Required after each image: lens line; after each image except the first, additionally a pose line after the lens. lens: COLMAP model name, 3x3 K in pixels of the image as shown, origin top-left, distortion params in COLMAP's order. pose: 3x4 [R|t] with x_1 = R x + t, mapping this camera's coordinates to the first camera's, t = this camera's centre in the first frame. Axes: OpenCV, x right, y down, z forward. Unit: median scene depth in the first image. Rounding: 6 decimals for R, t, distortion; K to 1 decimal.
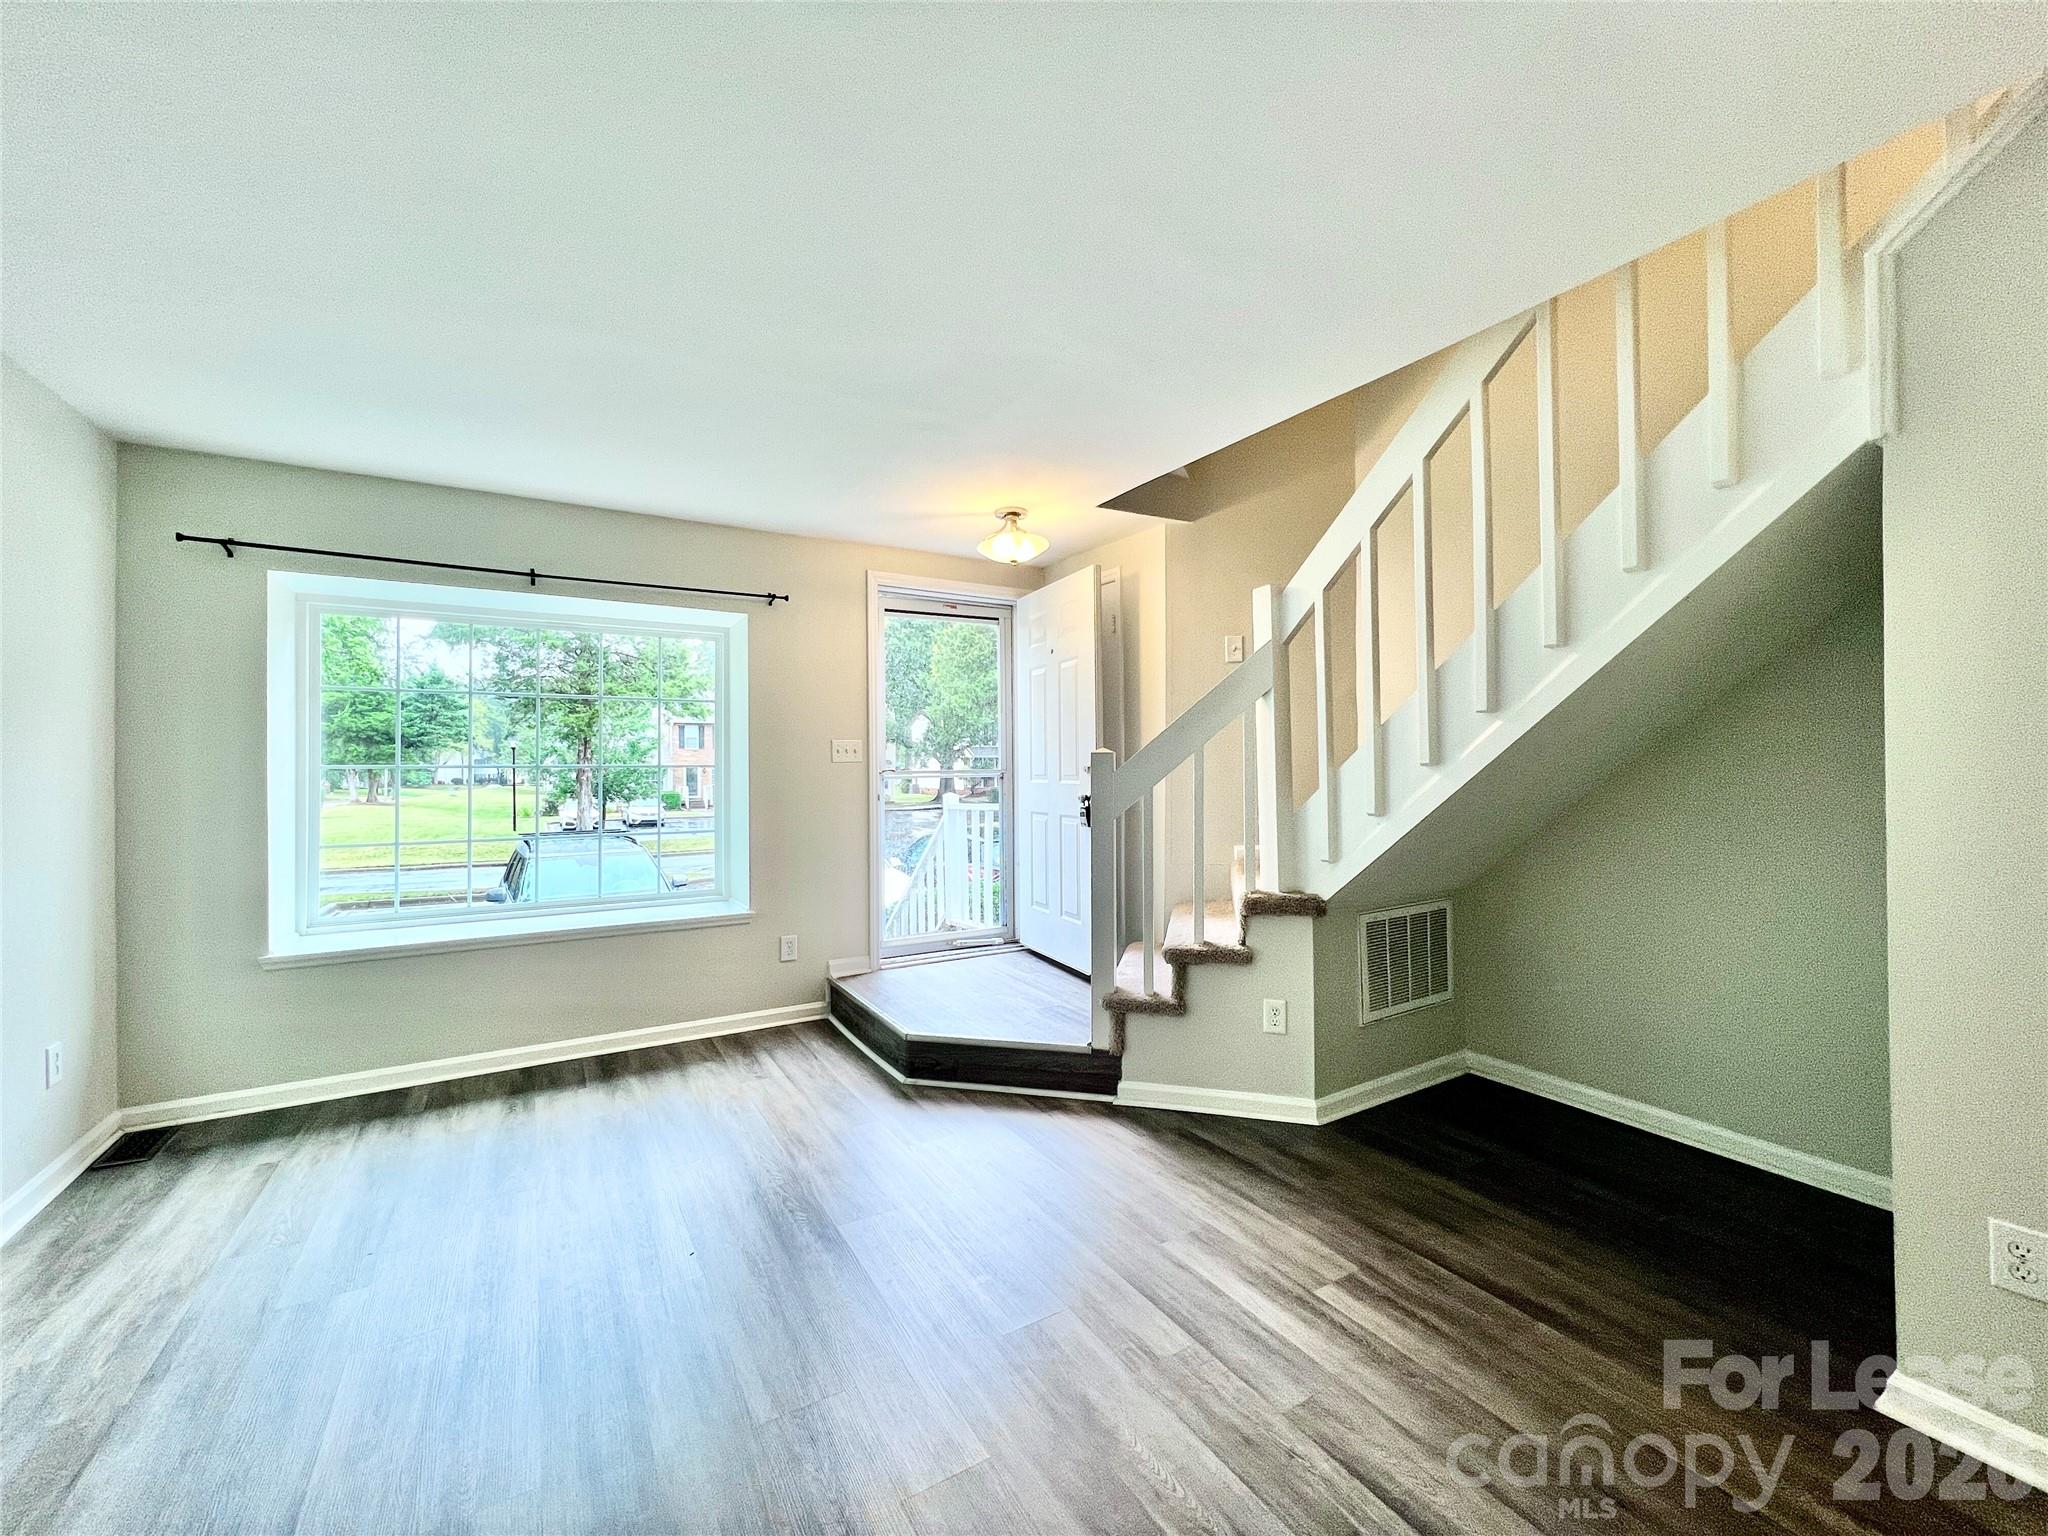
lens RADIAL K [[821.8, 0, 1020.0], [0, 821.8, 761.8], [0, 0, 1]] dist [-0.005317, 0.001120]
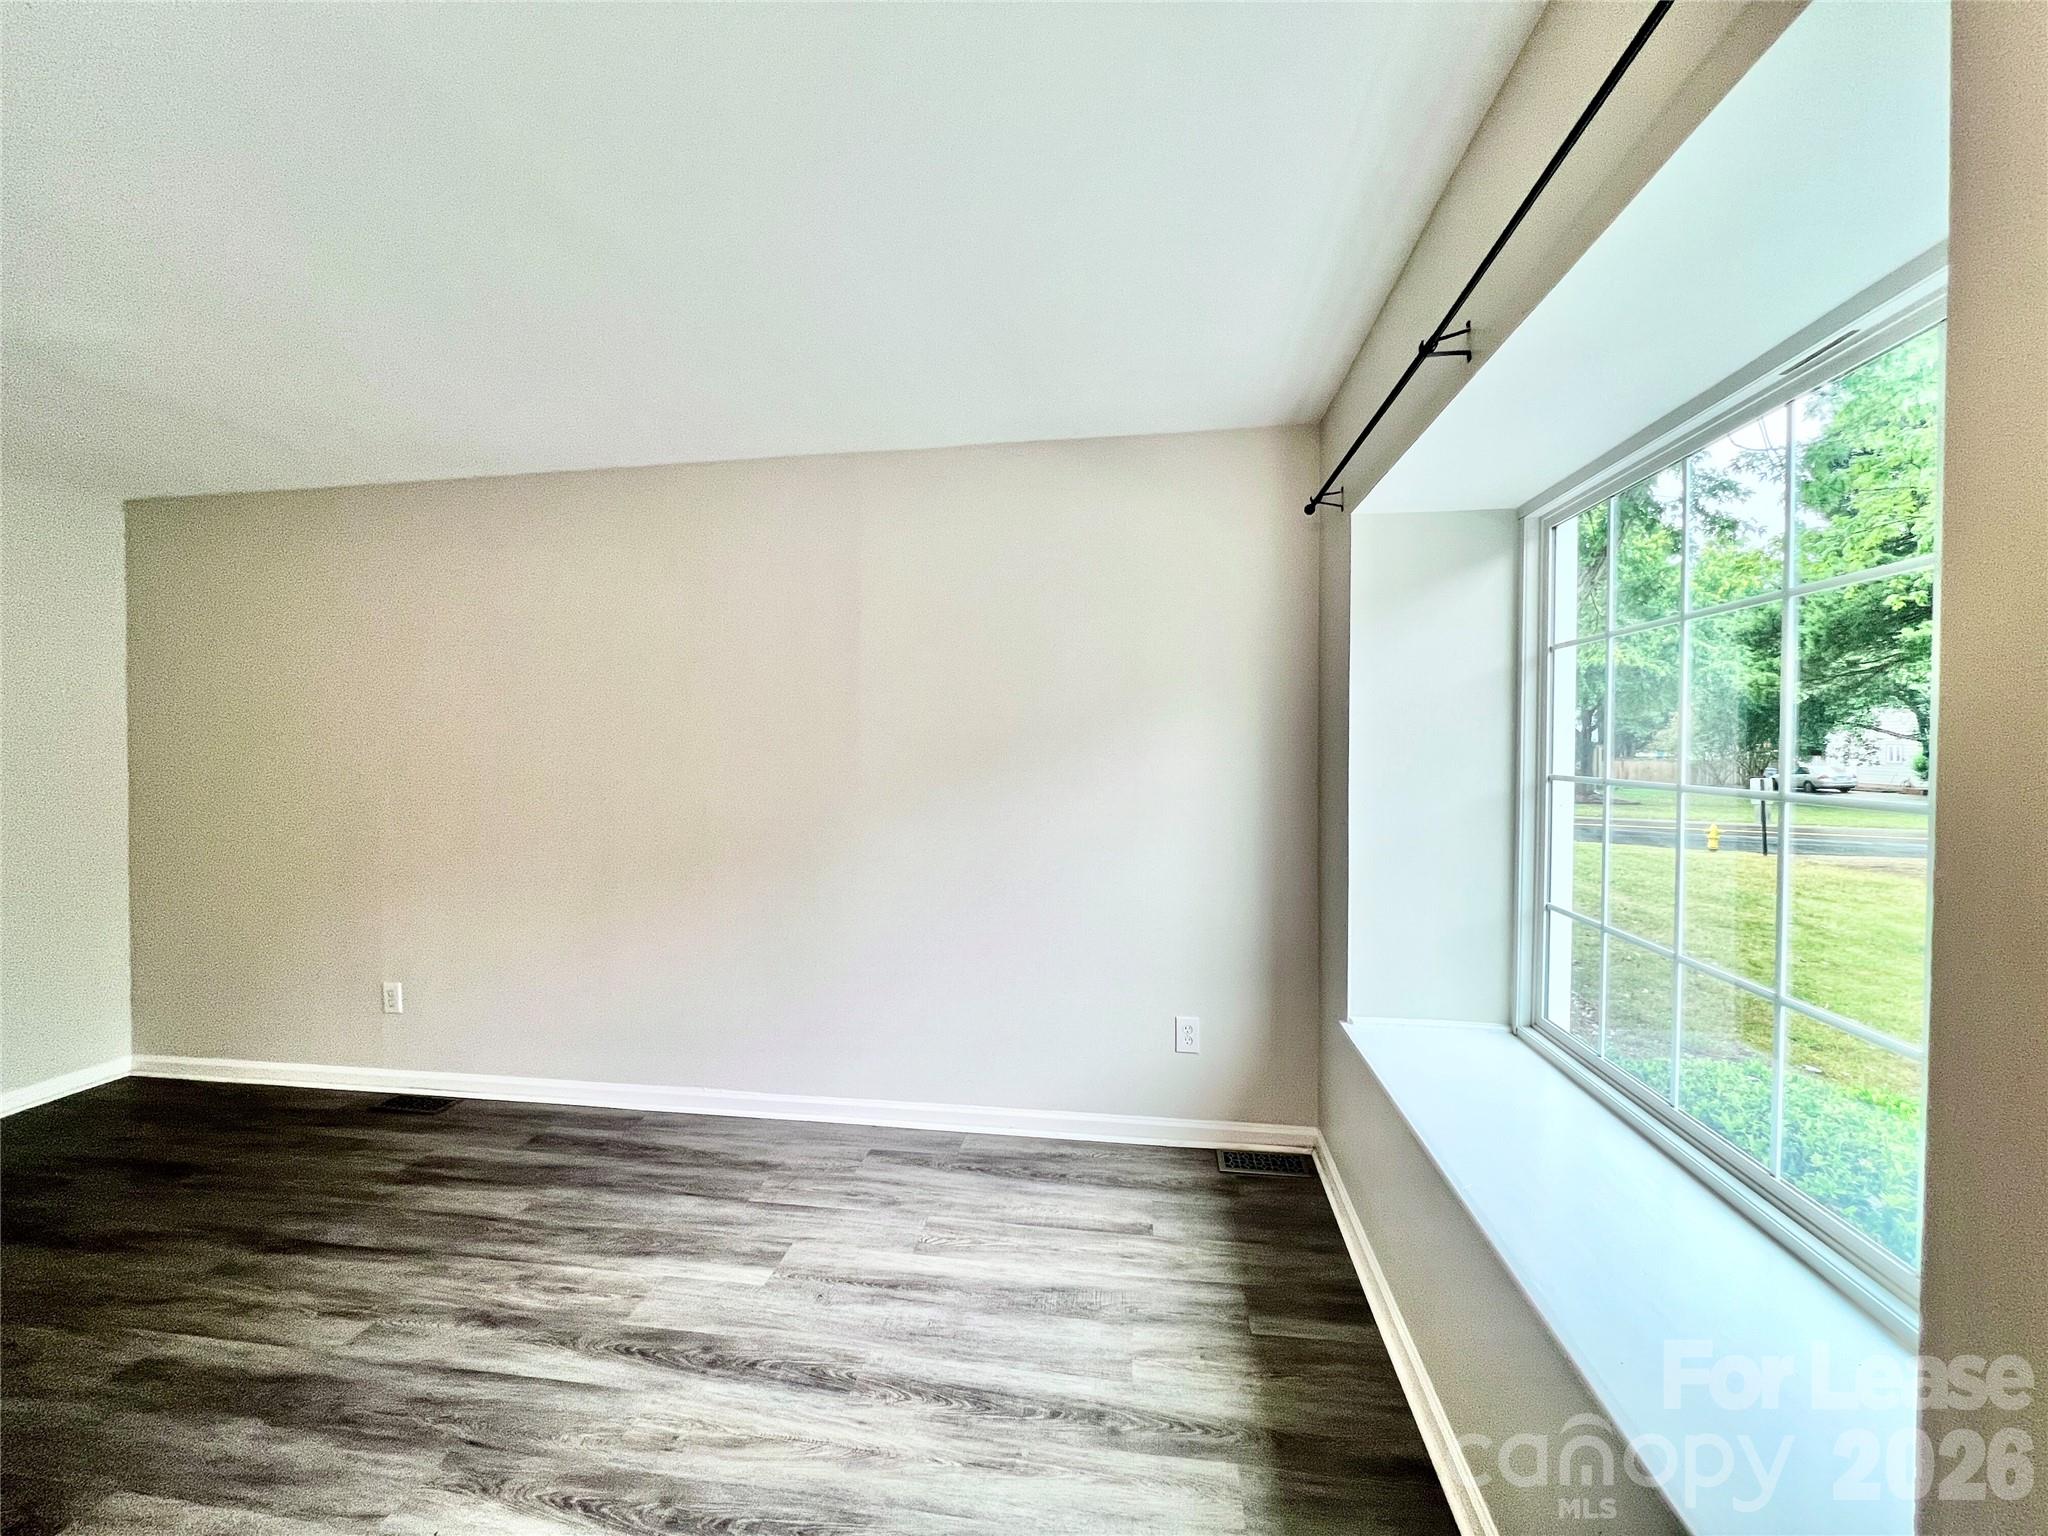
lens RADIAL K [[821.8, 0, 1022.7], [0, 821.8, 768.0], [0, 0, 1]] dist [-0.005317, 0.001120]
pose [[-0.637982, 0.011890, -0.769960, -0.156250], [0.005685, 0.999926, 0.010730, 0.000386], [0.770030, 0.002469, -0.638002, 1.245045]]
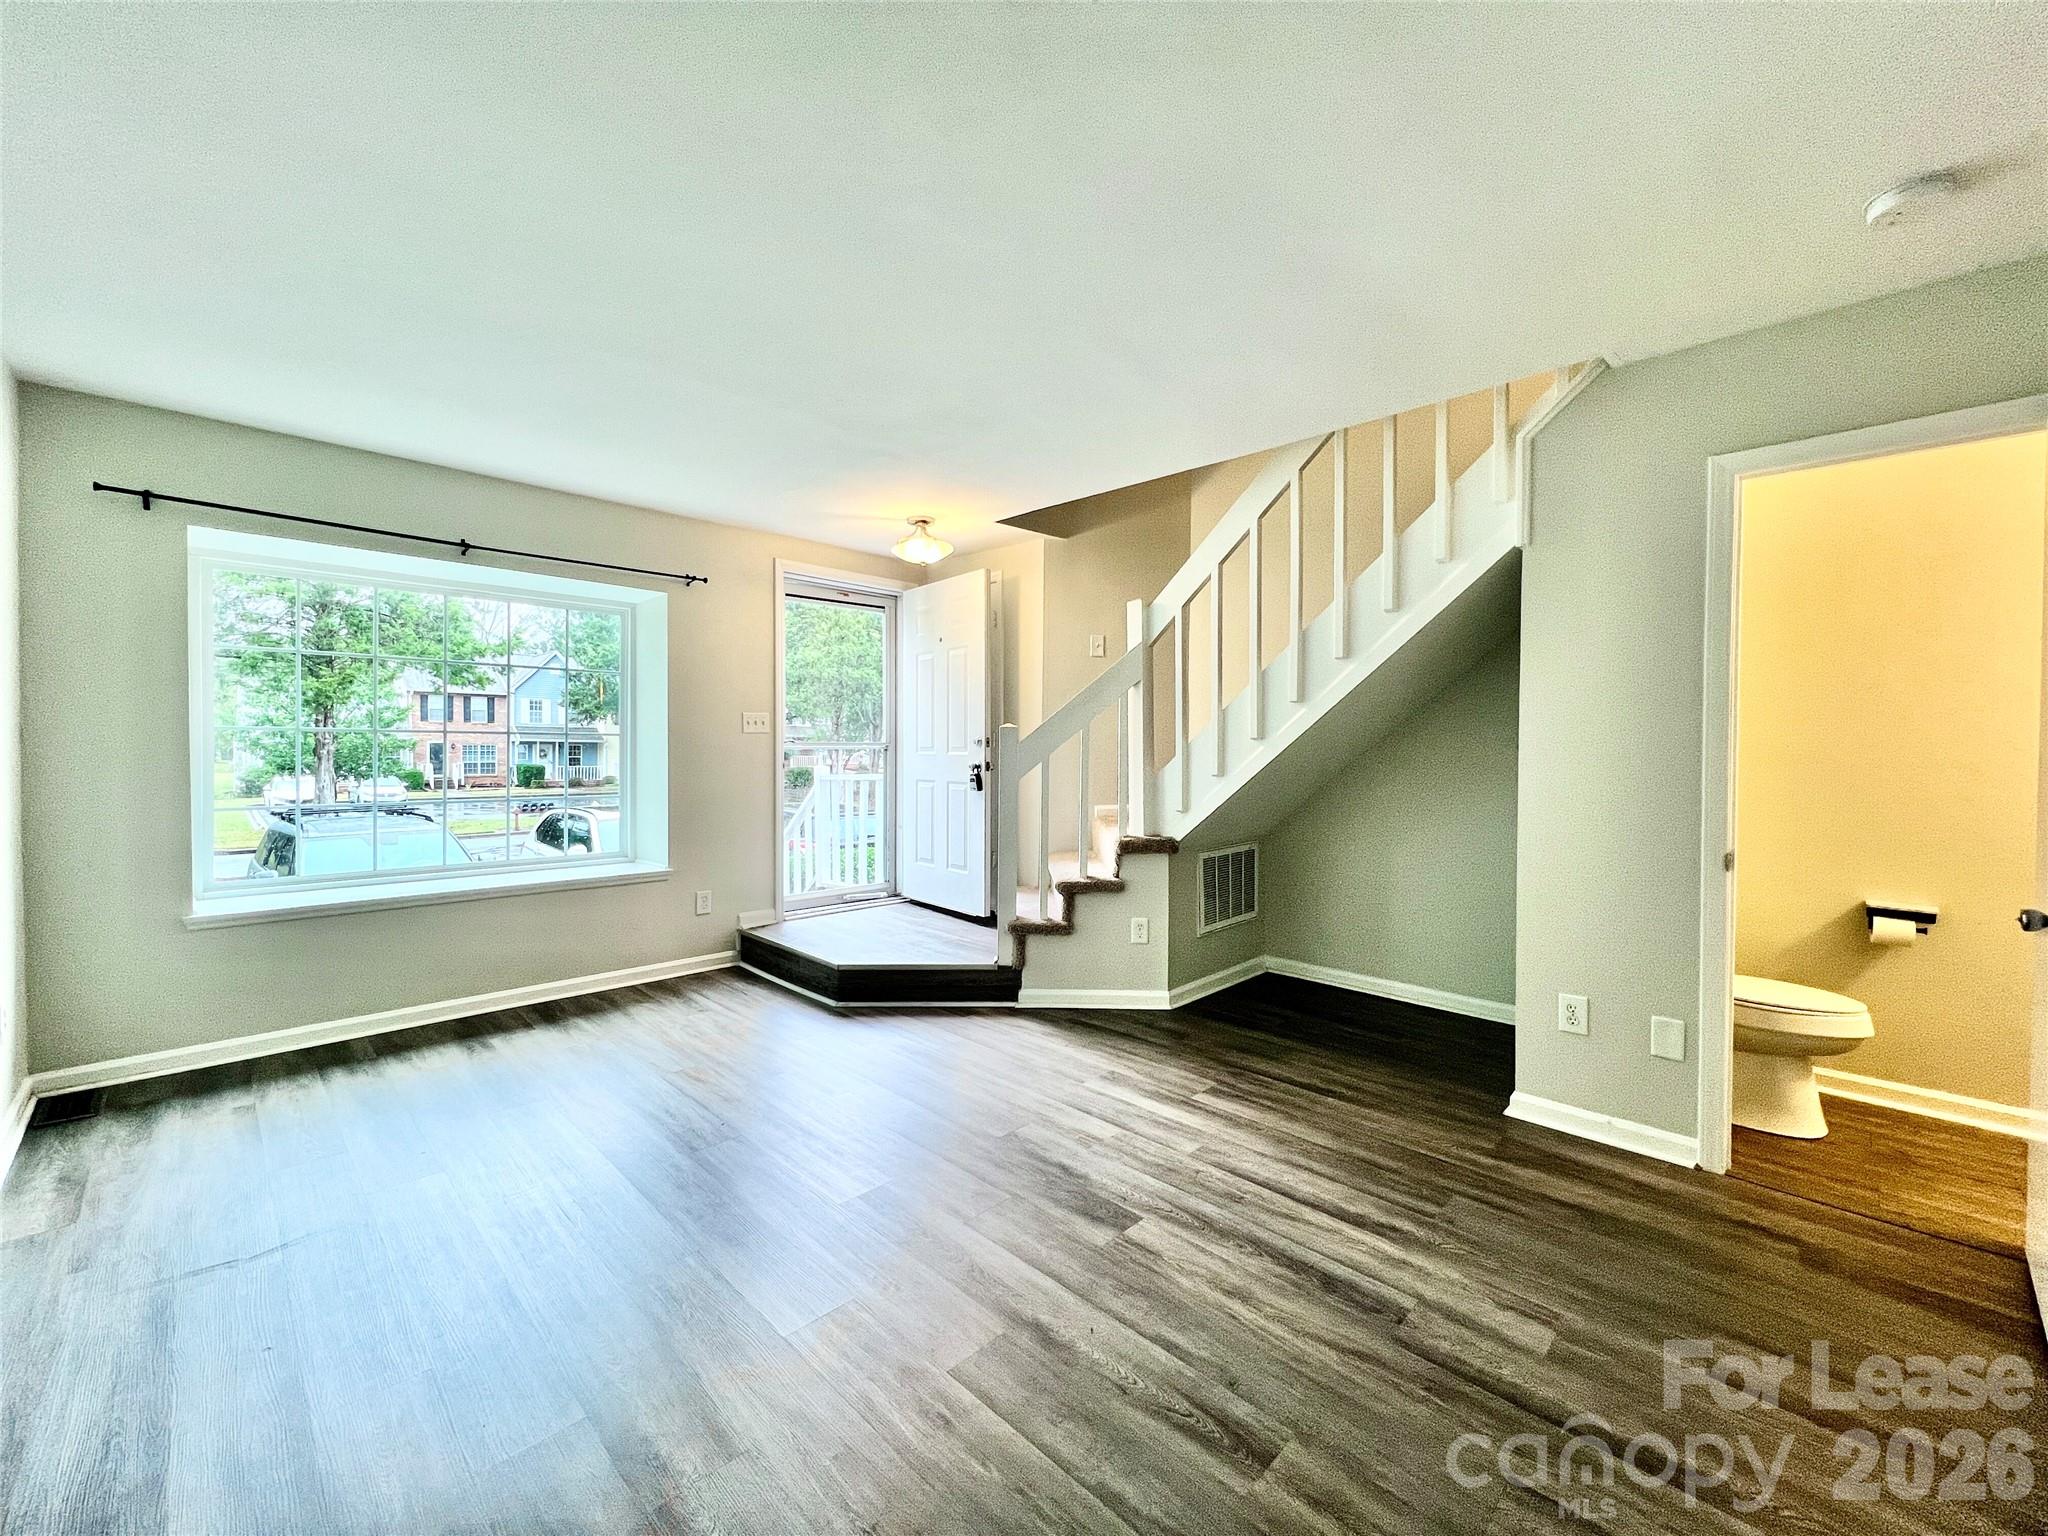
lens RADIAL K [[821.8, 0, 1022.1], [0, 821.8, 761.2], [0, 0, 1]] dist [-0.005317, 0.001120]
pose [[0.968265, 0.008350, 0.249787, -0.194303], [-0.013783, 0.999705, 0.020009, 0.015682], [-0.249547, -0.022817, 0.968094, -0.208442]]
